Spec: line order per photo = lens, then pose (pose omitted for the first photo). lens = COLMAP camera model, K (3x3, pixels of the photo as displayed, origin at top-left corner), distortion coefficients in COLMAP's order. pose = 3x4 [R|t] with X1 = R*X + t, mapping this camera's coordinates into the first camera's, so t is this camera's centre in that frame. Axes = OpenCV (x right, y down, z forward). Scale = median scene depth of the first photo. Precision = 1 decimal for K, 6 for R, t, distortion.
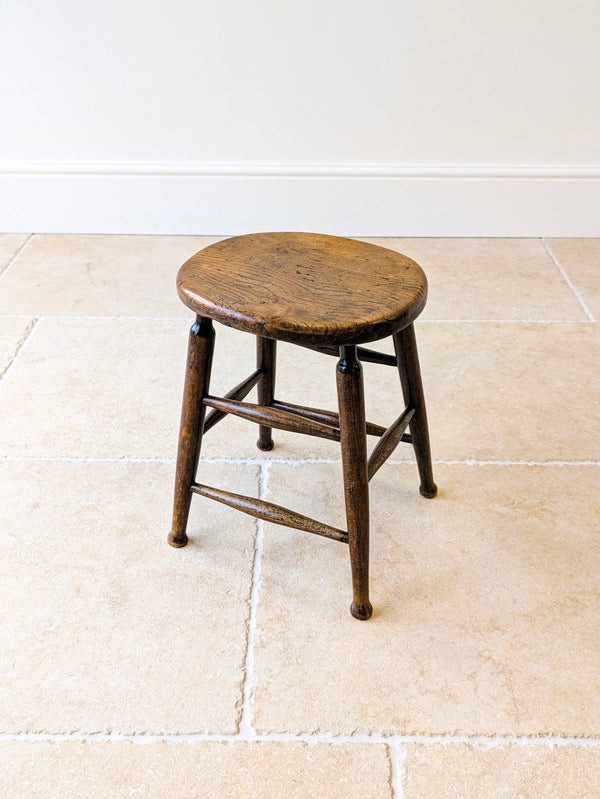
lens RADIAL K [[756.6, 0, 323.5], [0, 756.6, 398.7], [0, 0, 1]] dist [-0.001627, 0.000000]
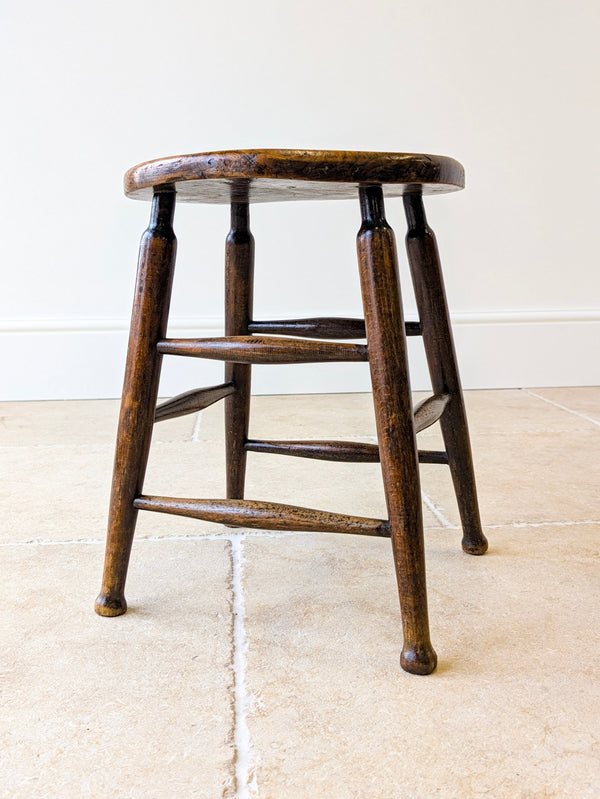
lens RADIAL K [[780.9, 0, 306.5], [0, 780.9, 420.4], [0, 0, 1]] dist [-0.007104, 0.000000]
pose [[0.996294, -0.041553, 0.075309, -0.079033], [0.066776, 0.925533, -0.372732, 0.331089], [-0.054213, 0.376380, 0.924878, 0.356166]]
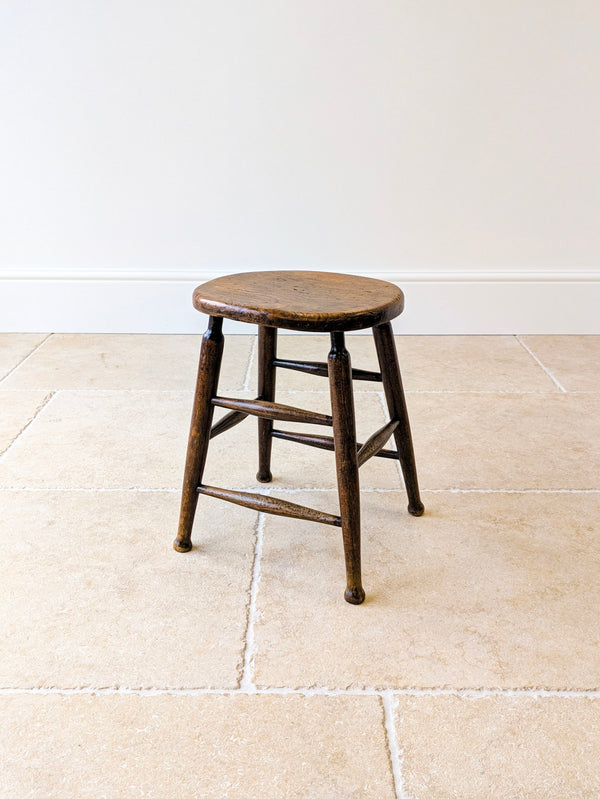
lens RADIAL K [[756.6, 0, 320.8], [0, 756.6, 384.9], [0, 0, 1]] dist [-0.001627, 0.000000]
pose [[0.999954, -0.008538, 0.004380, 0.000220], [0.009321, 0.972760, -0.231626, 0.238900], [-0.002283, 0.231656, 0.972795, -0.109455]]
